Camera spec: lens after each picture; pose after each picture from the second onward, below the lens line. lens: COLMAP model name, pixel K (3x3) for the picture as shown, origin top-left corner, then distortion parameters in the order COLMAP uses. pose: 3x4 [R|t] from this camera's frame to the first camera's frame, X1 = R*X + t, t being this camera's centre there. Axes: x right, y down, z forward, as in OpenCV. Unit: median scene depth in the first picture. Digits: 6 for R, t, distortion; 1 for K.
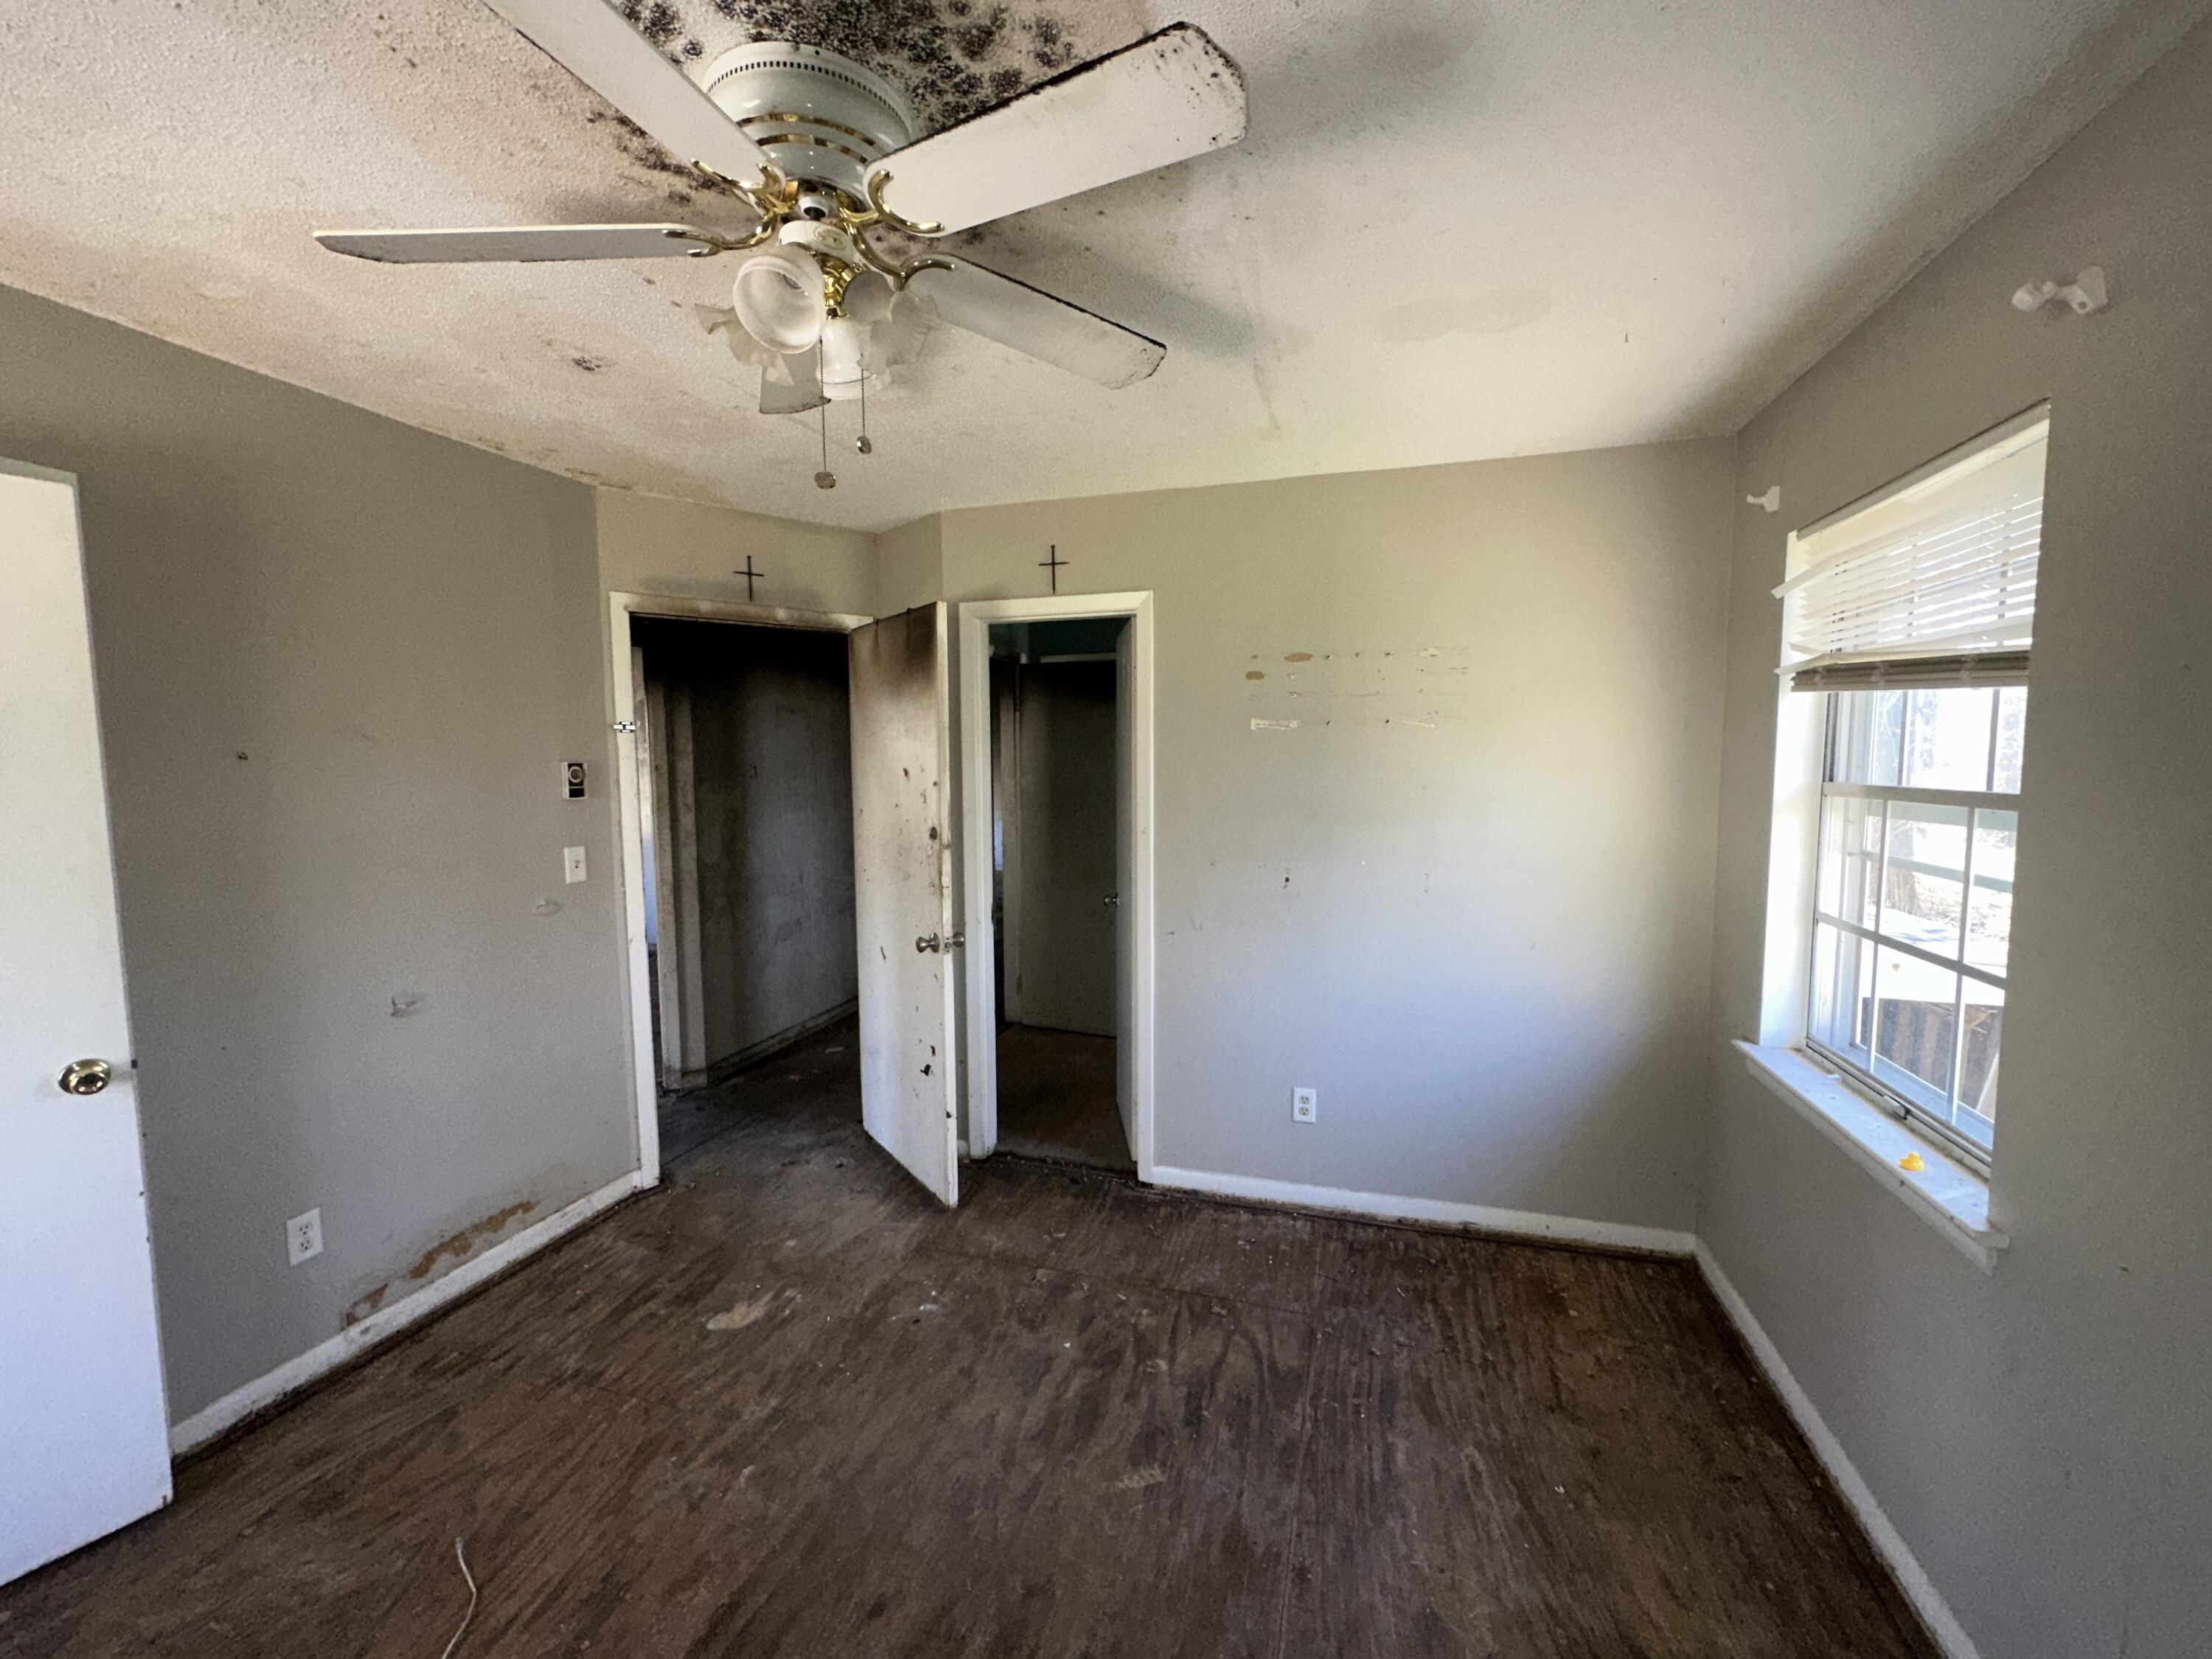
lens RADIAL K [[884.0, 0, 1101.7], [0, 884.0, 824.9], [0, 0, 1]] dist [-0.000886, -0.000006]
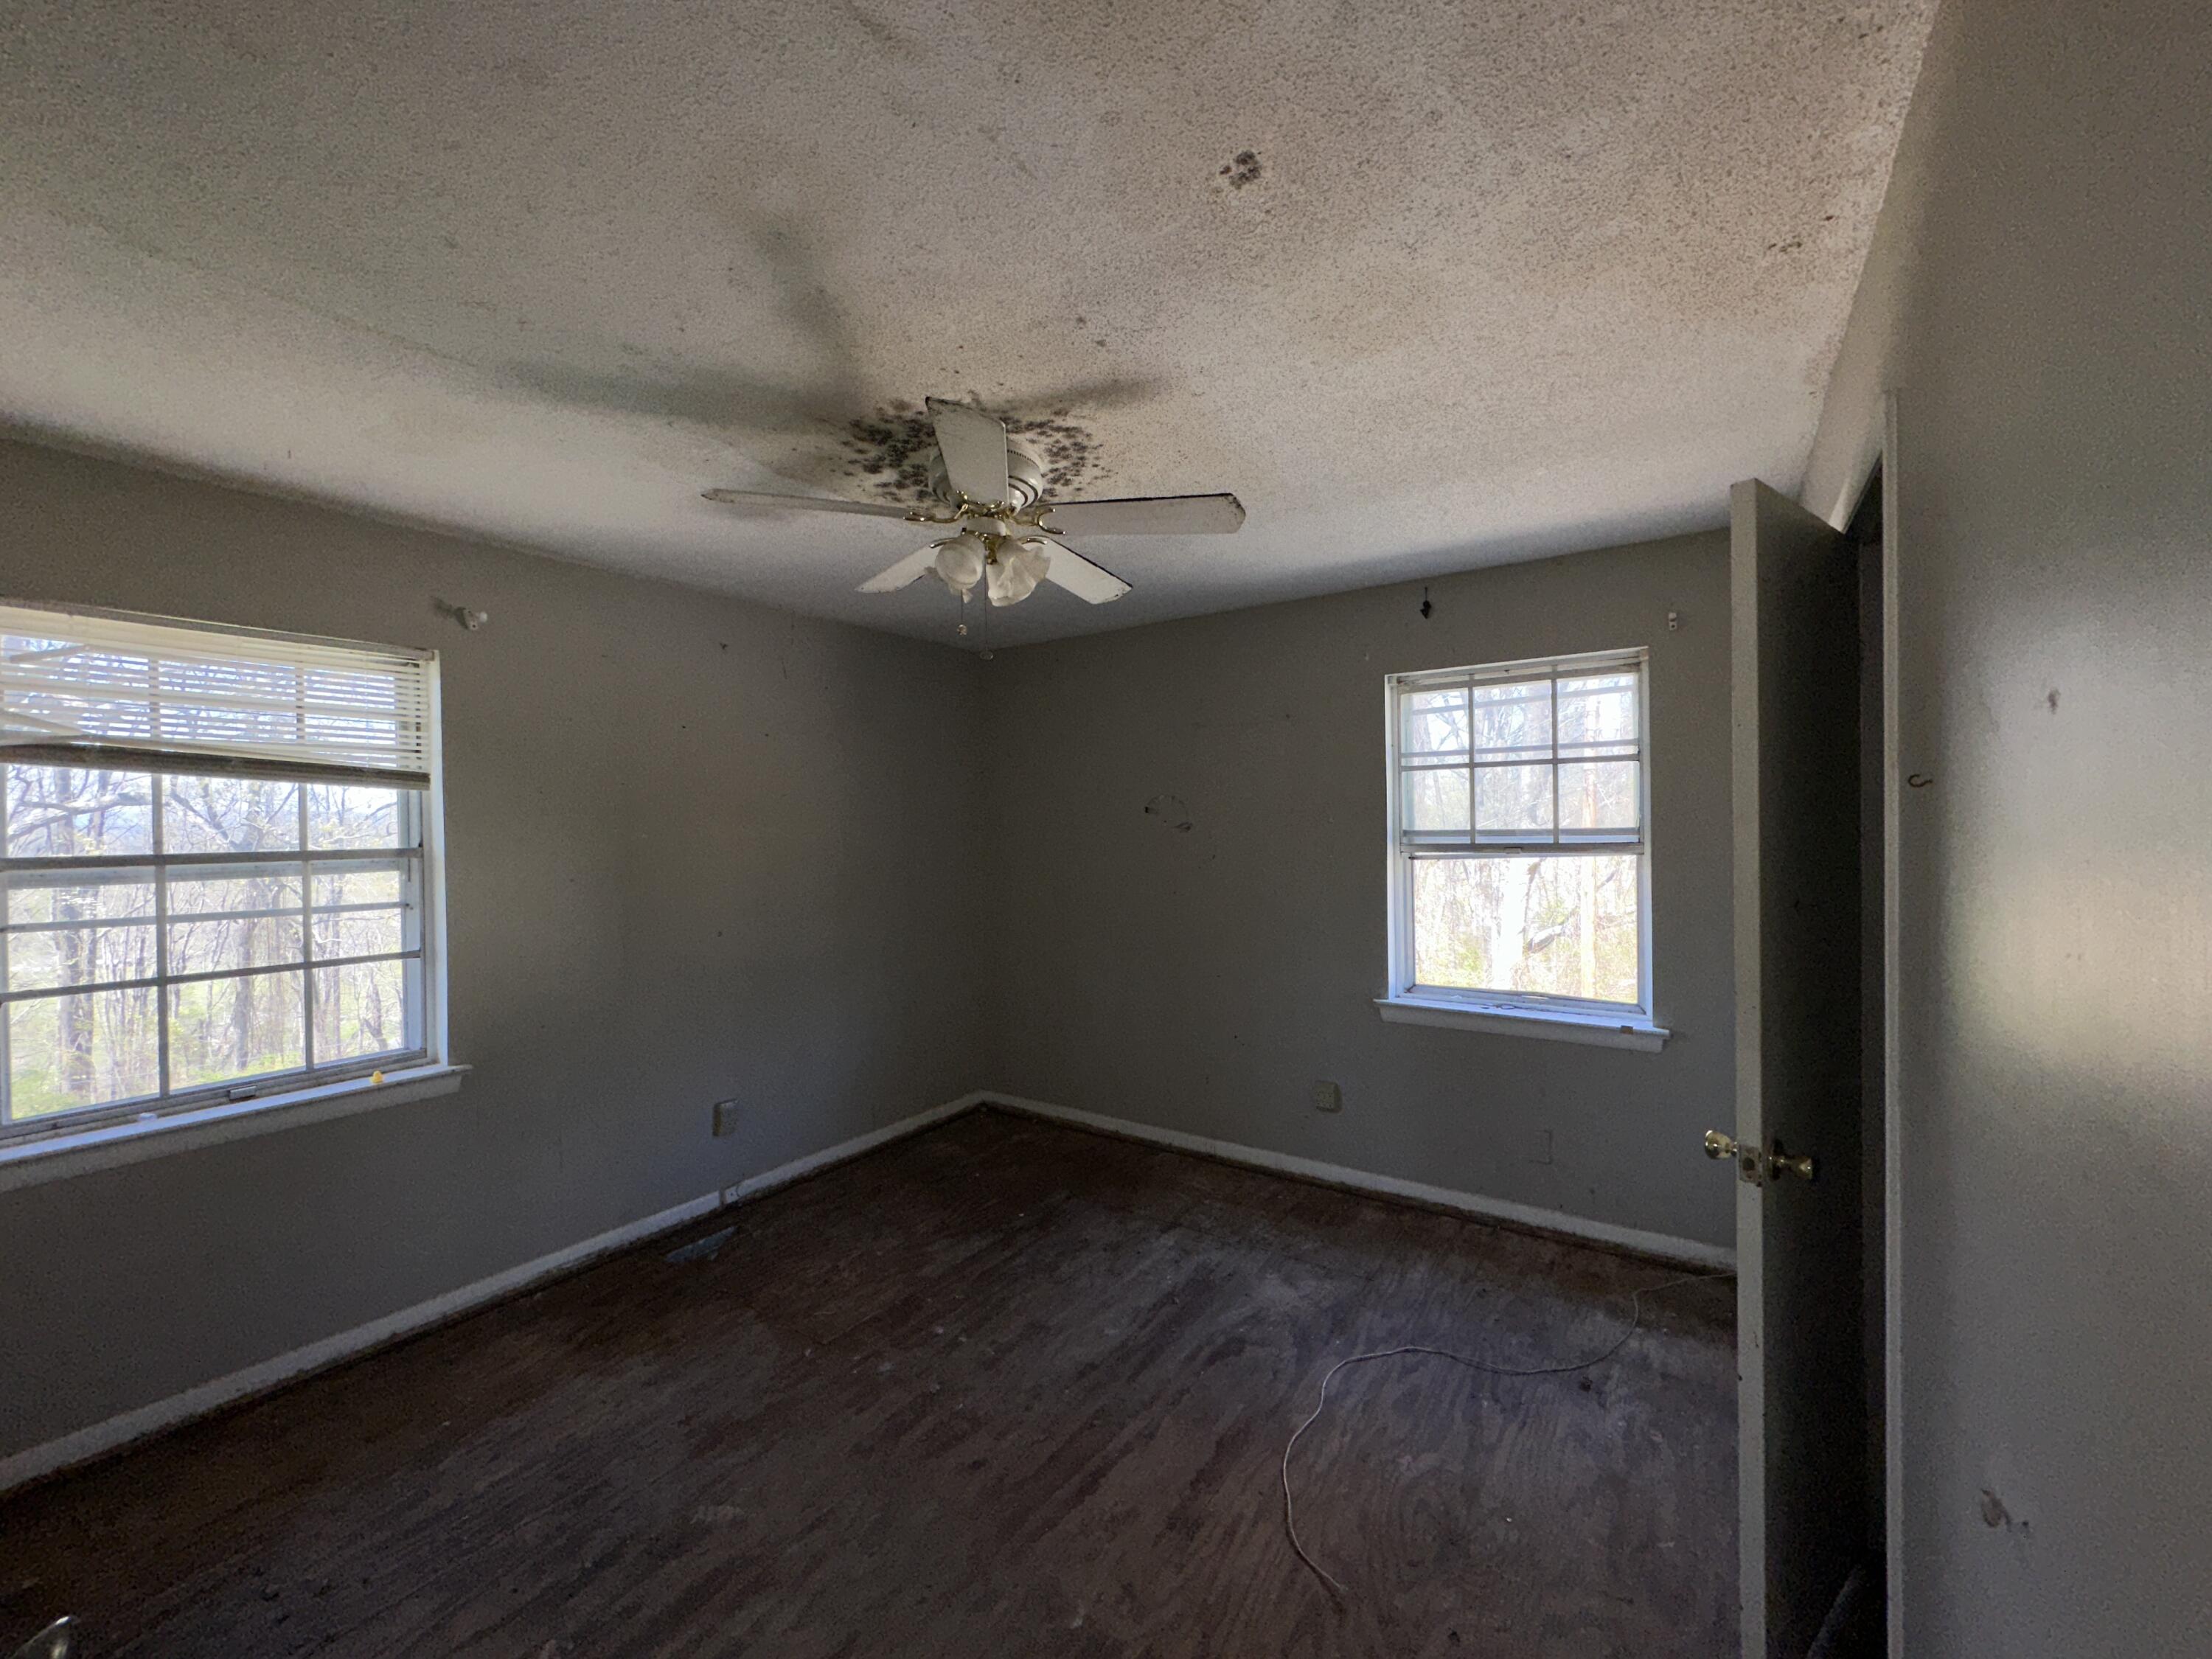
lens RADIAL K [[884.0, 0, 1106.7], [0, 884.0, 829.8], [0, 0, 1]] dist [-0.000886, -0.000006]
pose [[-0.954170, 0.020236, 0.298580, -0.737984], [0.044778, 0.996134, 0.075583, -0.119348], [-0.295896, 0.085489, -0.951387, 1.835411]]
